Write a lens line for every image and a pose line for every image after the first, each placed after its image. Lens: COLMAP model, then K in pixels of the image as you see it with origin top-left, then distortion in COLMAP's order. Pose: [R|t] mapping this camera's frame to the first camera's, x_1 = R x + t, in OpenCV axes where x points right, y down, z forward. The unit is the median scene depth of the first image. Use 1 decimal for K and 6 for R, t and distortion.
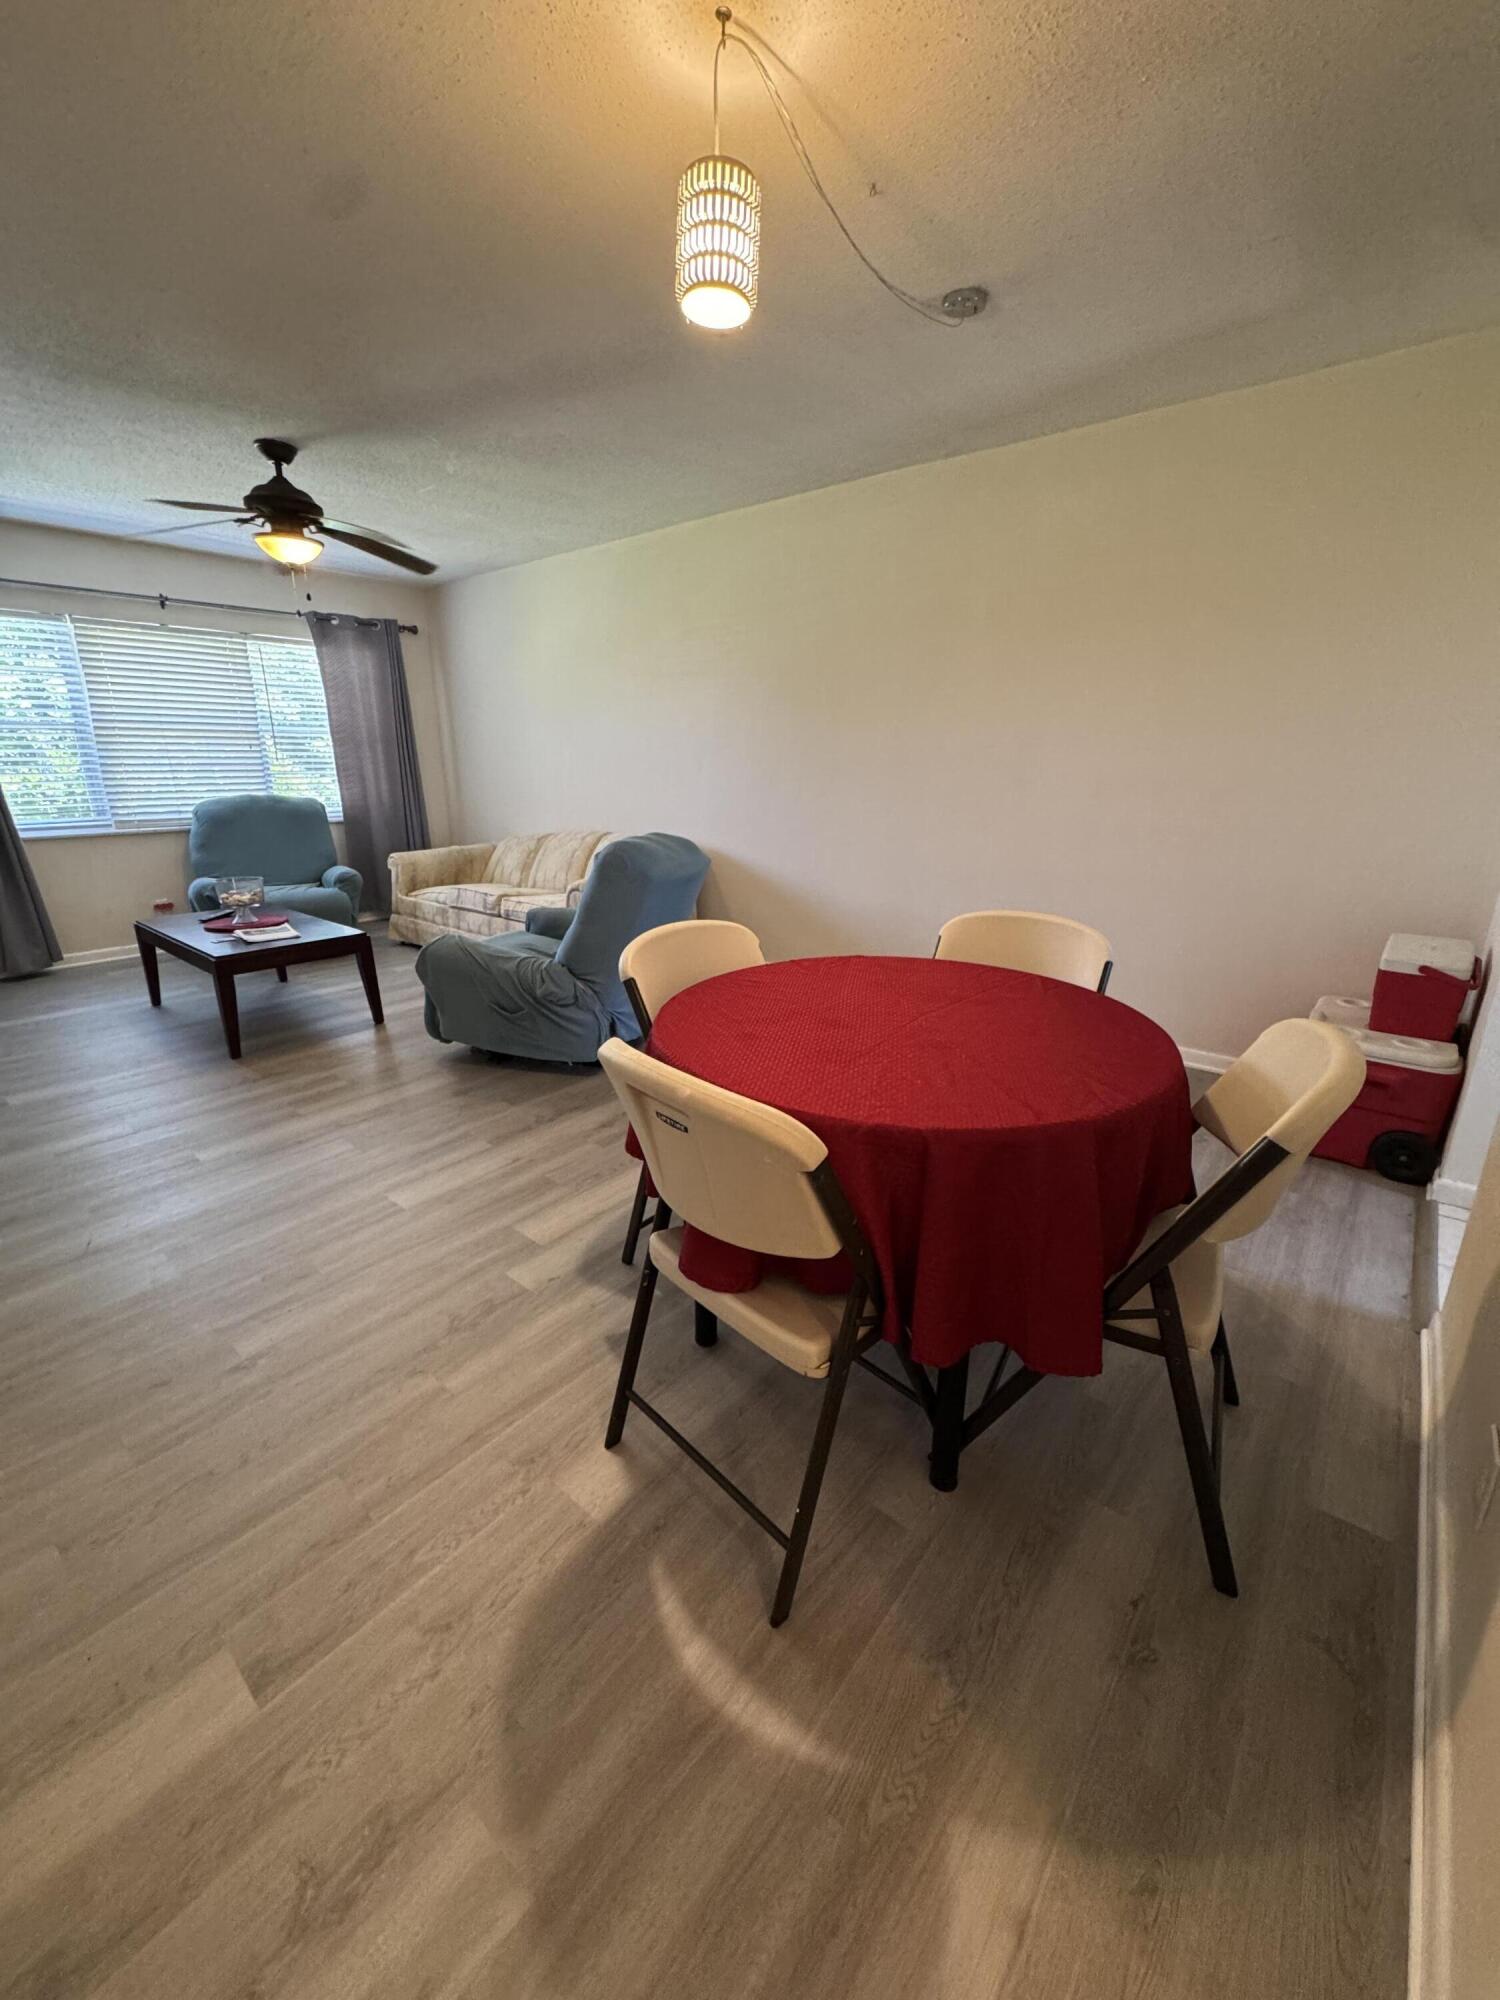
lens RADIAL K [[797.7, 0, 750.0], [0, 797.7, 1000.0], [0, 0, 1]] dist [-0.001329, 0.000385]
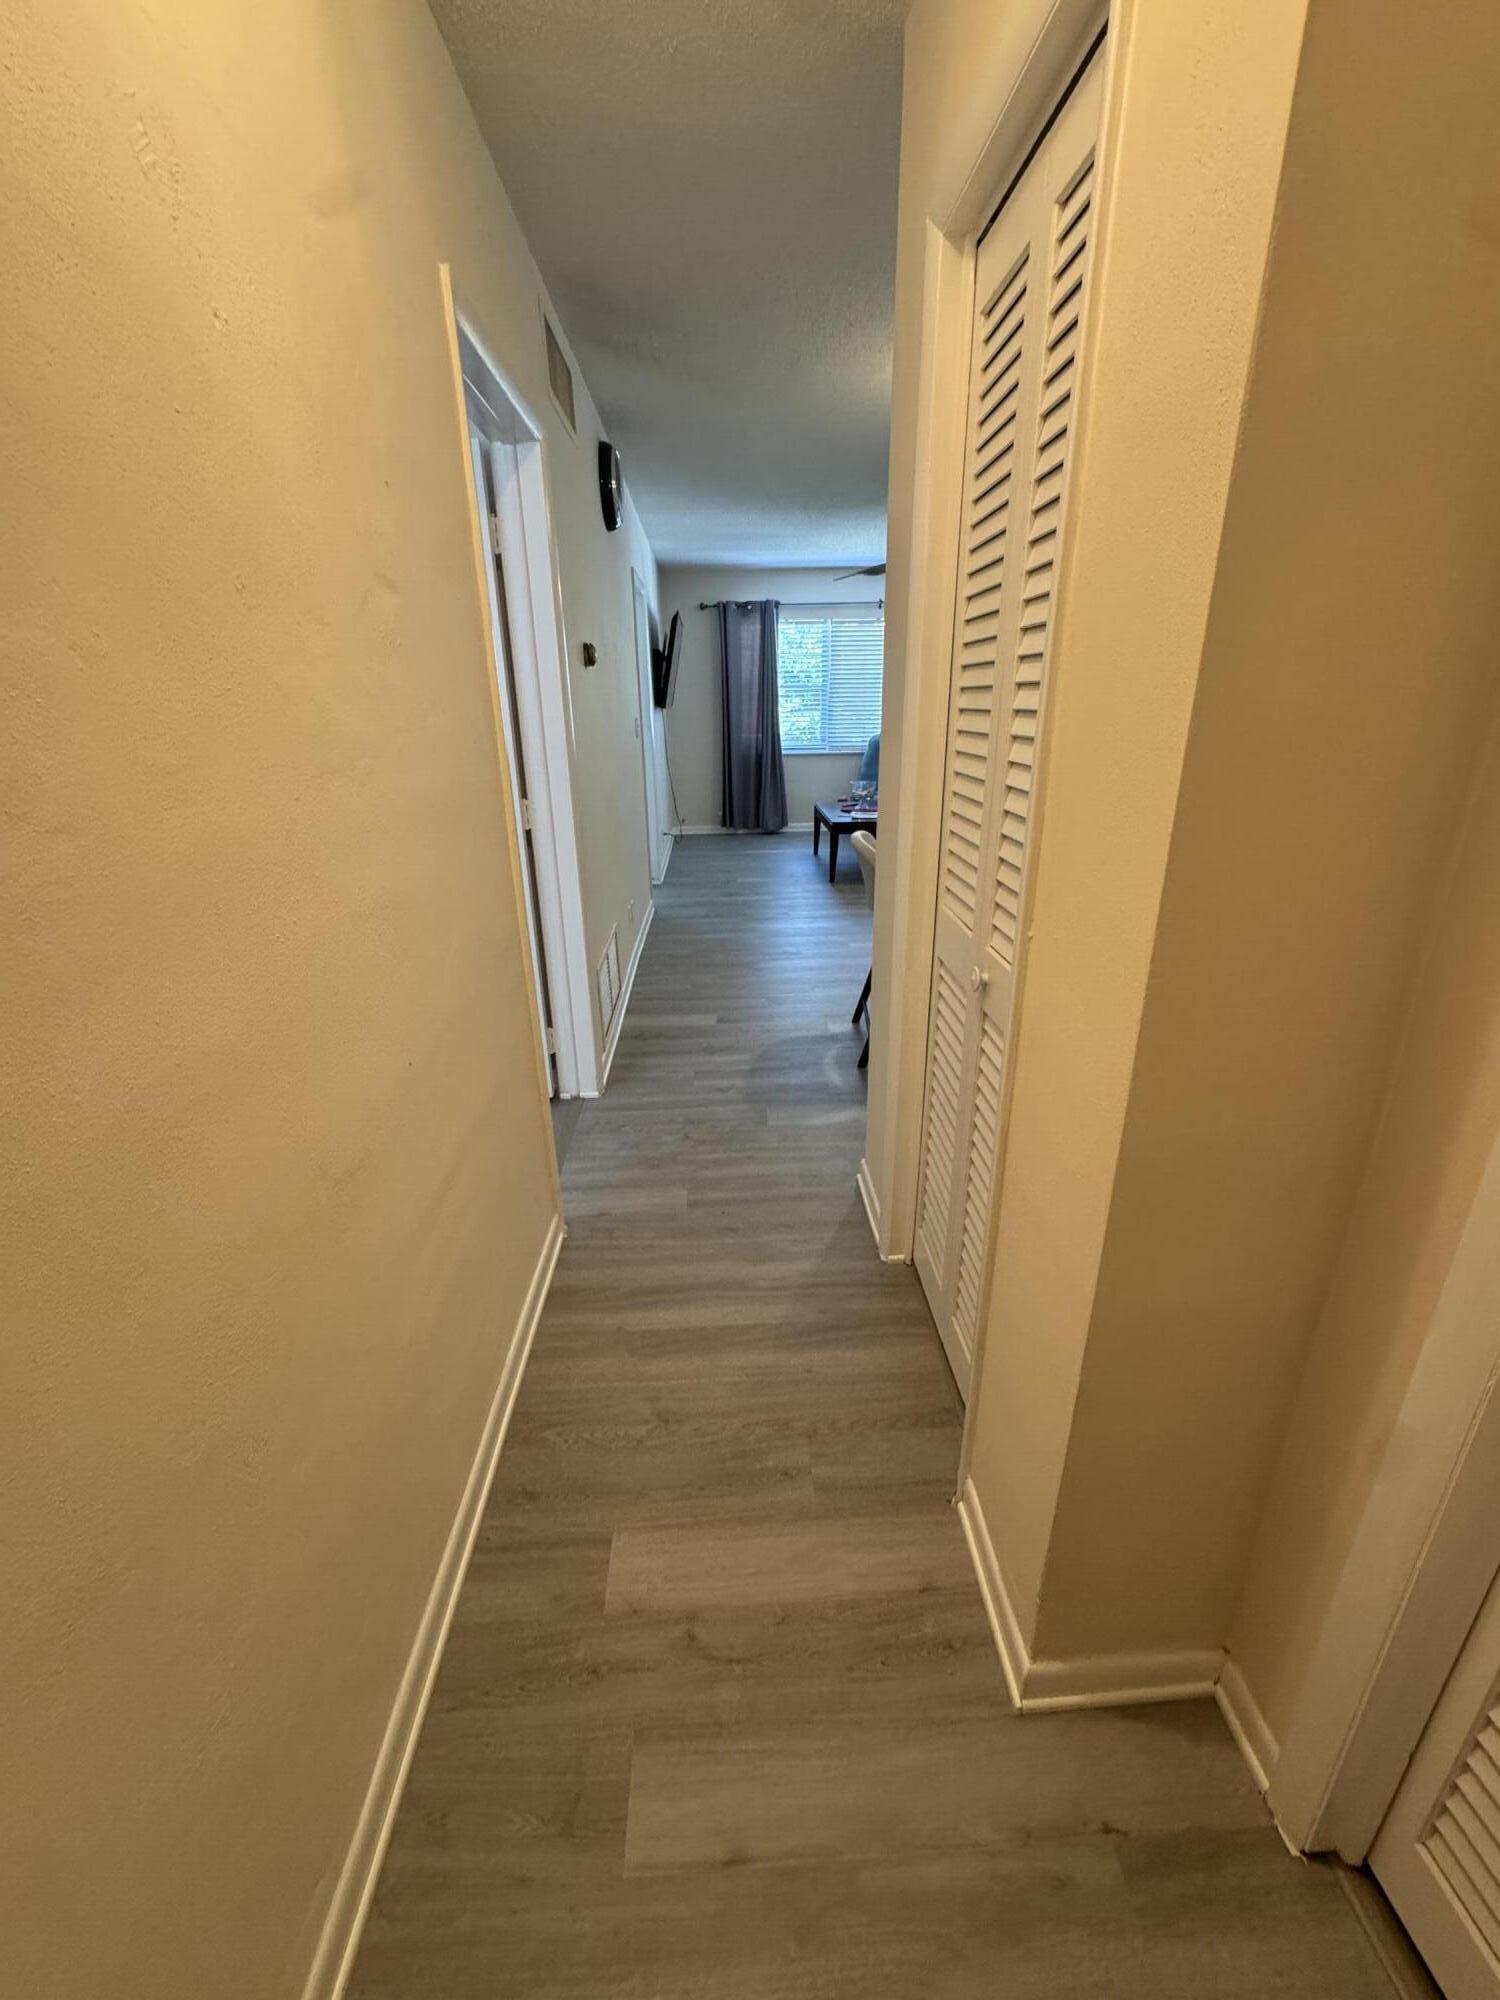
lens RADIAL K [[795.5, 0, 750.0], [0, 795.5, 1000.0], [0, 0, 1]] dist [0.002106, 0.000383]
pose [[0.674496, 0.248508, -0.695197, 0.591116], [-0.197289, 0.968073, 0.154637, 0.099781], [0.711430, 0.032852, 0.701989, -0.406249]]
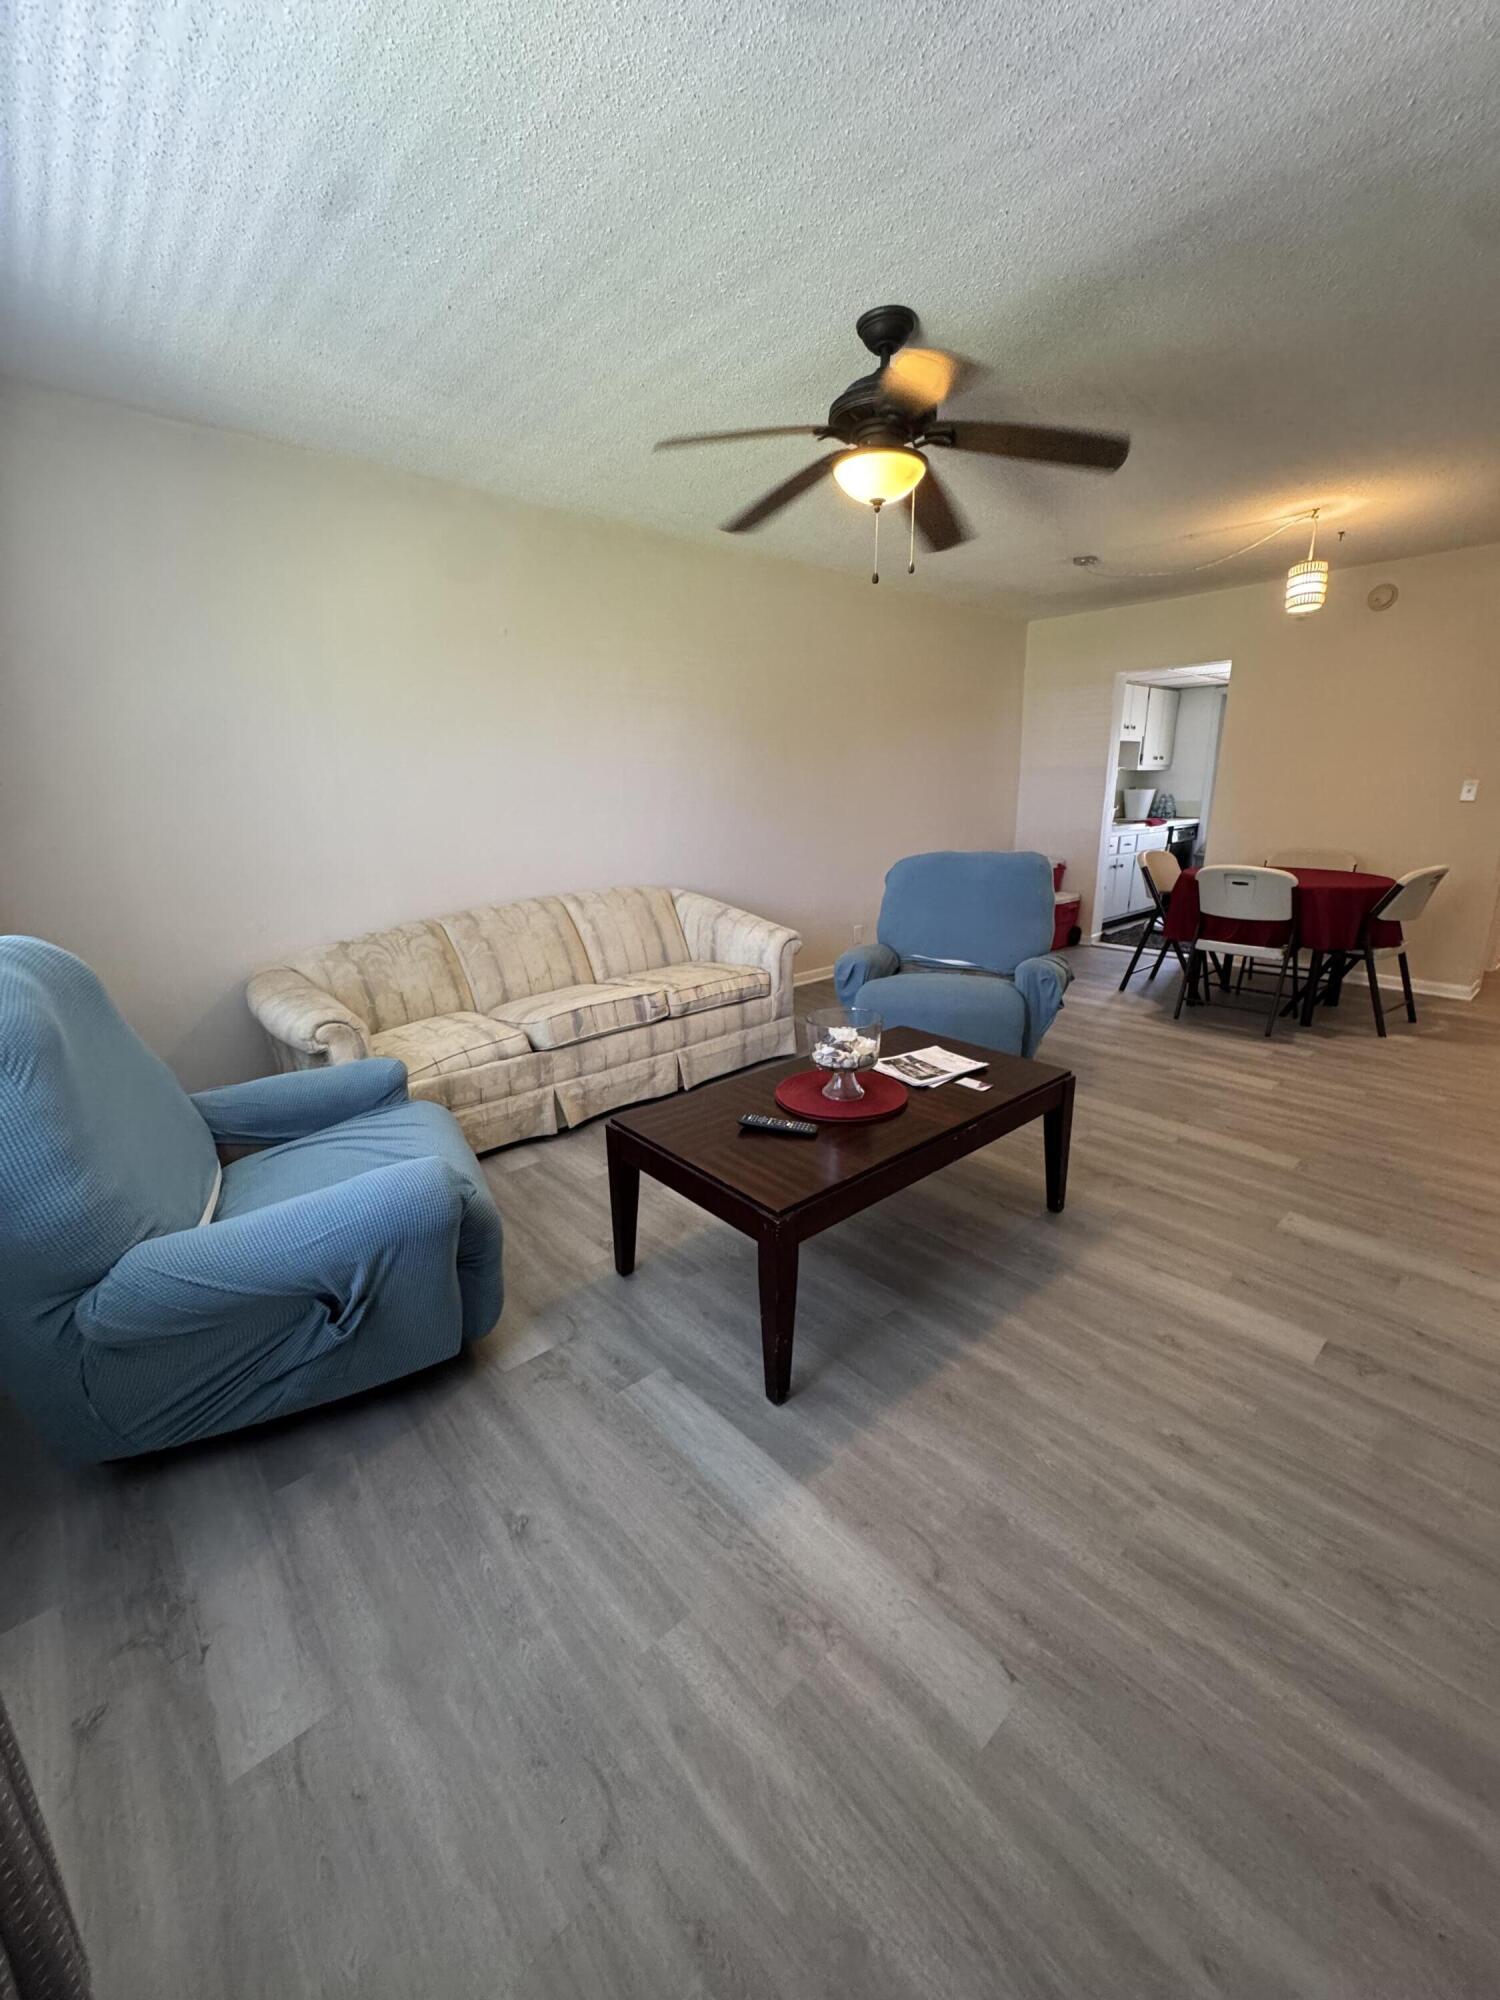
lens RADIAL K [[795.5, 0, 750.0], [0, 795.5, 1000.0], [0, 0, 1]] dist [0.002106, 0.000383]
pose [[0.151893, -0.254662, 0.955027, -1.504761], [0.302266, 0.931915, 0.200425, -0.372149], [-0.941044, 0.258229, 0.218527, 1.183126]]
